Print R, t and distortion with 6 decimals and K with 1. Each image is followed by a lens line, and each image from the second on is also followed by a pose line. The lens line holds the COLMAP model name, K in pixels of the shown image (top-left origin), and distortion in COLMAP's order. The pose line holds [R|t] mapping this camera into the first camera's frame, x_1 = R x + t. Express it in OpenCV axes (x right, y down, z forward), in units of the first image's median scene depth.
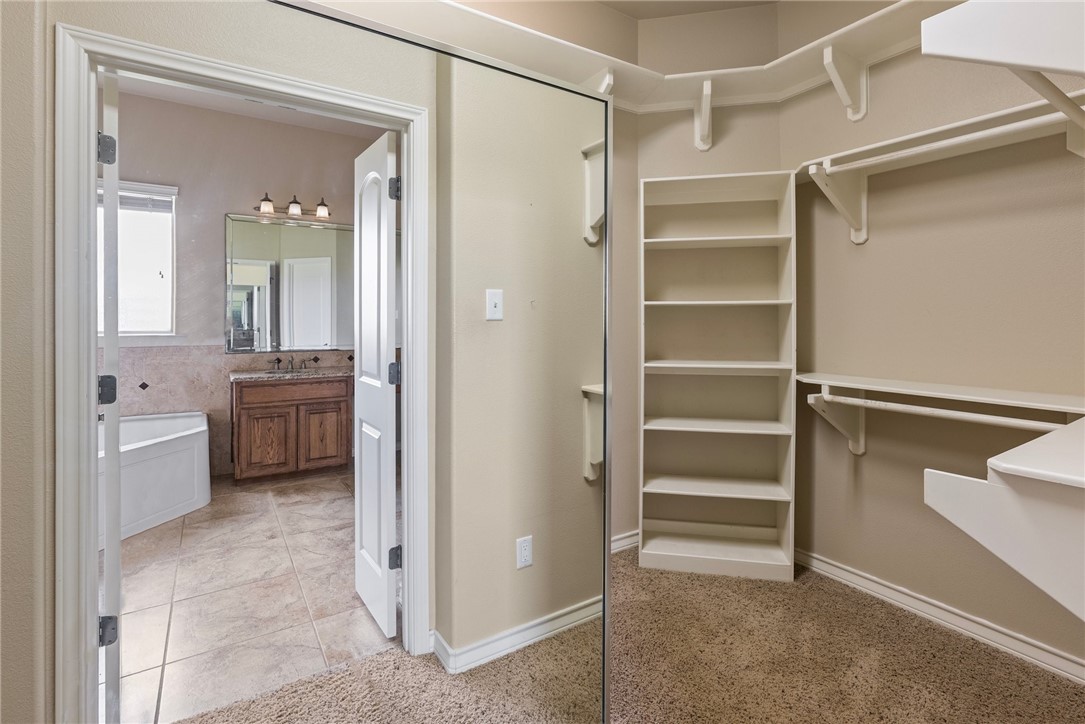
lens RADIAL K [[497.5, 0, 526.1], [0, 497.5, 320.9], [0, 0, 1]] dist [-0.018700, 0.006661]
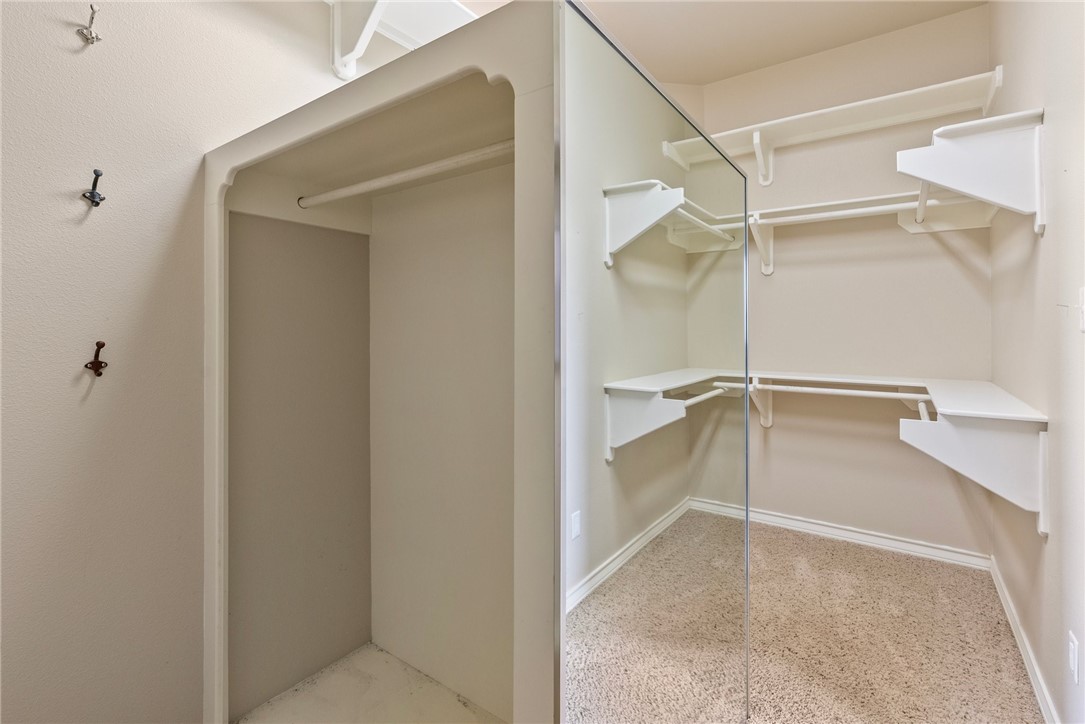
lens RADIAL K [[497.5, 0, 518.1], [0, 497.5, 327.8], [0, 0, 1]] dist [-0.018700, 0.006661]
pose [[0.936184, 0.002945, 0.351498, -0.506824], [-0.001871, 0.999992, -0.003395, -0.001710], [-0.351505, 0.002521, 0.936183, -0.060918]]
